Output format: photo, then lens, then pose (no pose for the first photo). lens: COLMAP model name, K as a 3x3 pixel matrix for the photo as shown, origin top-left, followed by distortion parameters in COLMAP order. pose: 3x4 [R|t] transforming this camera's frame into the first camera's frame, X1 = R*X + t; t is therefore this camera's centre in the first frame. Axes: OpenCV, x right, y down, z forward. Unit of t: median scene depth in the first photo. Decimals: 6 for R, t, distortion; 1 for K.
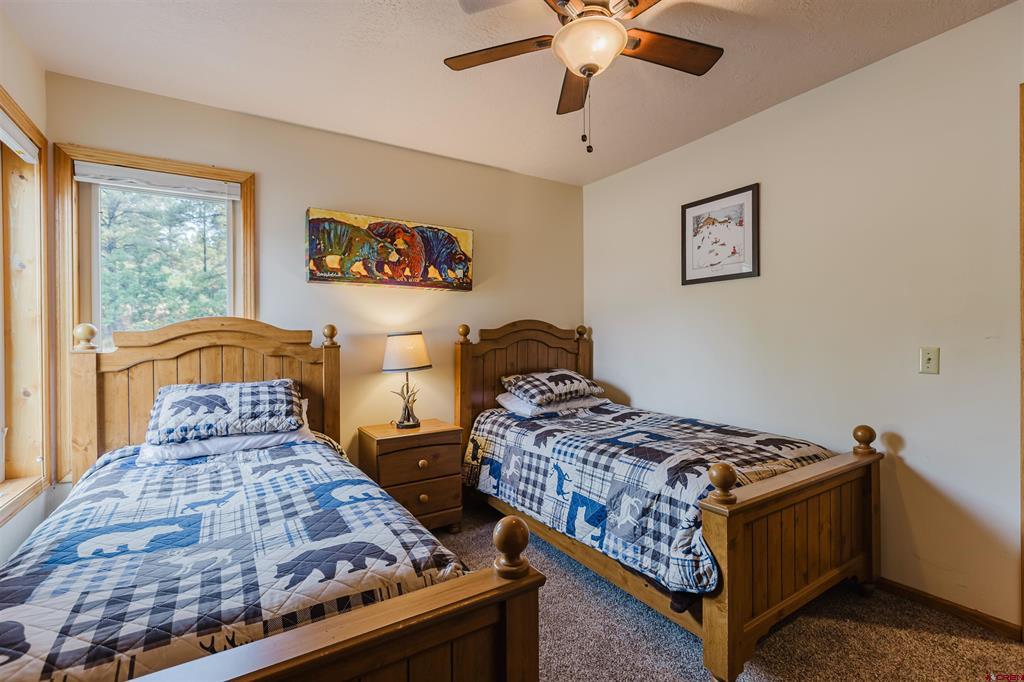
lens RADIAL K [[460.5, 0, 504.4], [0, 460.5, 334.5], [0, 0, 1]] dist [0.000890, 0.000243]
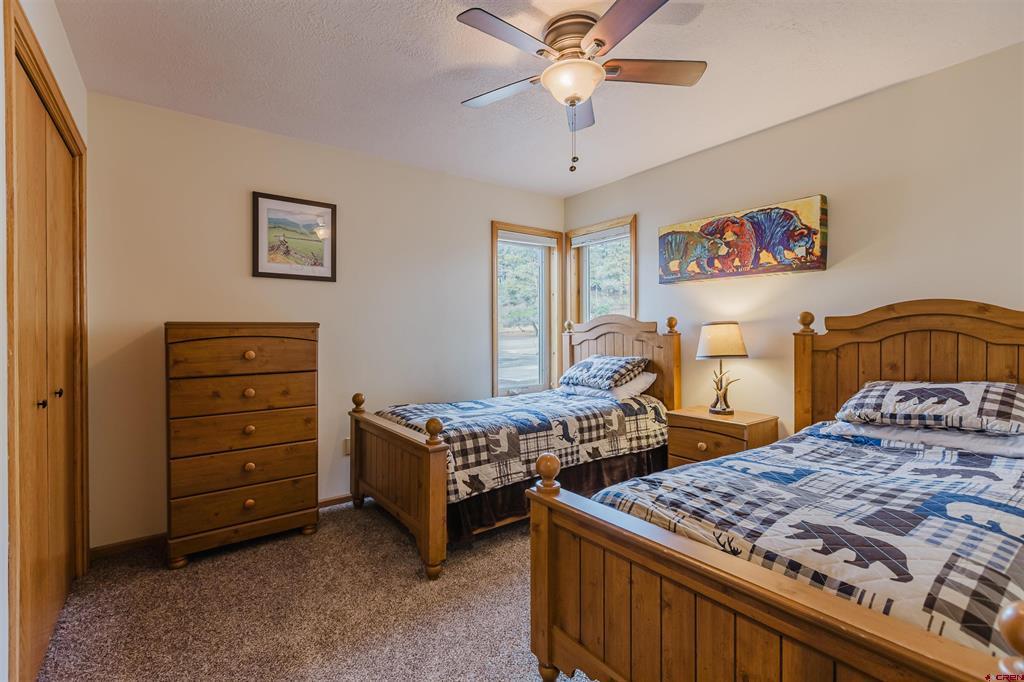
lens RADIAL K [[460.5, 0, 504.4], [0, 460.5, 334.5], [0, 0, 1]] dist [0.000890, 0.000243]
pose [[0.068963, 0.023410, -0.997345, 0.773278], [0.020665, 0.999477, 0.024889, -0.013370], [0.997405, -0.022327, 0.068443, 0.423708]]
